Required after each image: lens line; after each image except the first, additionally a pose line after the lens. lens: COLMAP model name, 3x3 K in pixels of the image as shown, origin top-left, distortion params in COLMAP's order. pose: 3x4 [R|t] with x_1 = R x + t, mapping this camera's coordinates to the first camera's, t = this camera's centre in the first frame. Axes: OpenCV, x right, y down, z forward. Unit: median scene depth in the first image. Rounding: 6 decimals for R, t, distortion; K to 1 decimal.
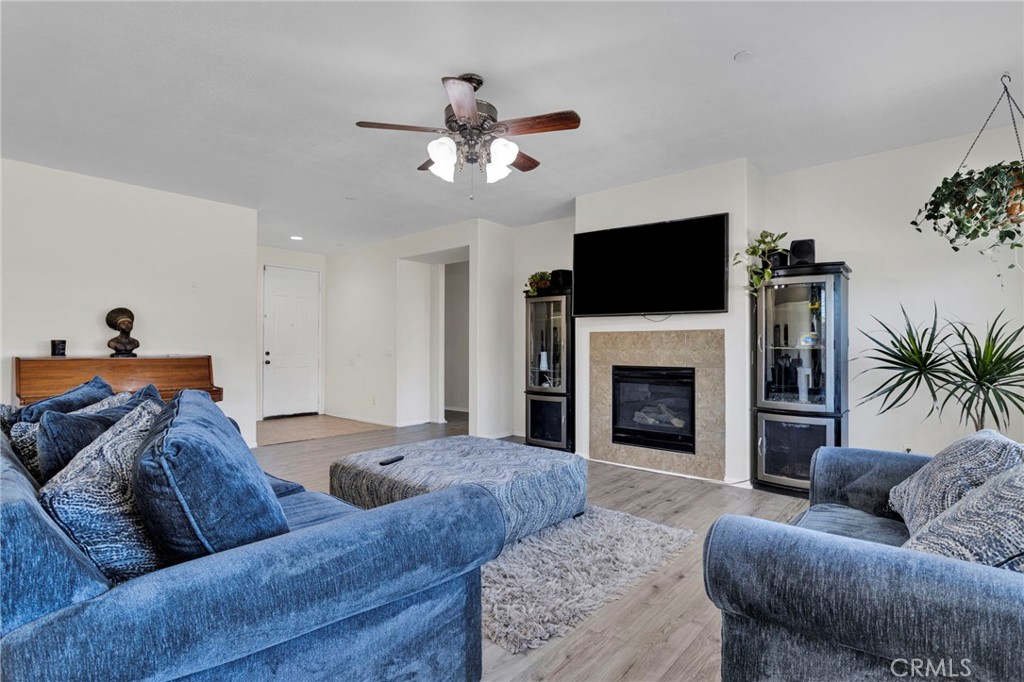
lens RADIAL K [[493.5, 0, 508.9], [0, 493.5, 346.9], [0, 0, 1]] dist [-0.012505, 0.000594]
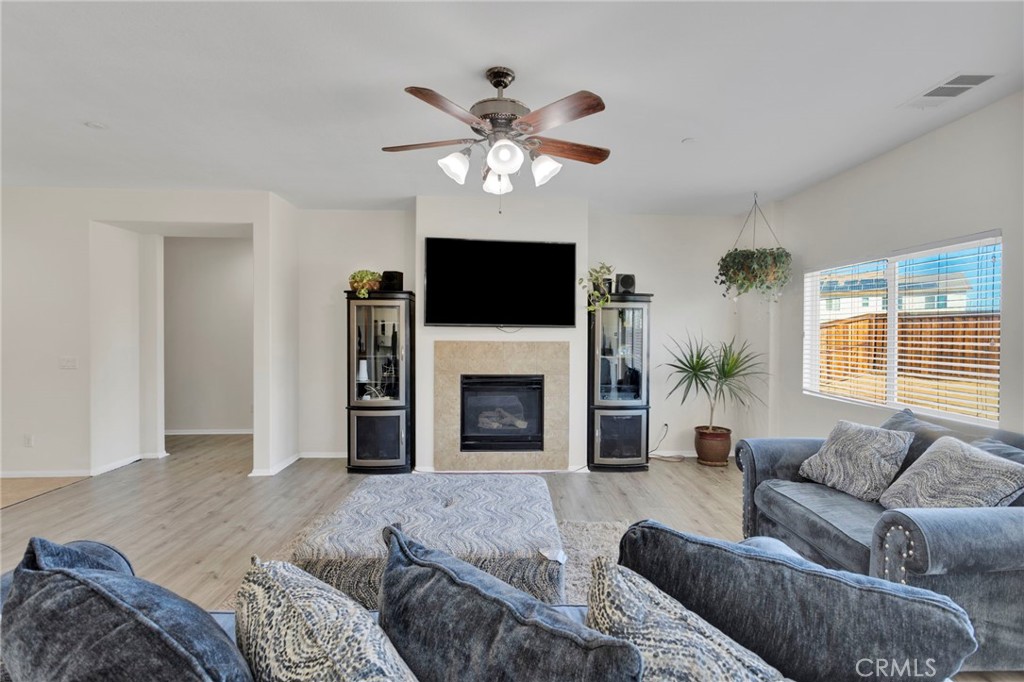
lens RADIAL K [[493.5, 0, 507.8], [0, 493.5, 338.7], [0, 0, 1]] dist [-0.012505, 0.000594]
pose [[0.721254, -0.012018, 0.692566, -0.436473], [-0.006192, 0.999698, 0.023795, -0.063109], [-0.692643, -0.021450, 0.720962, 0.226906]]
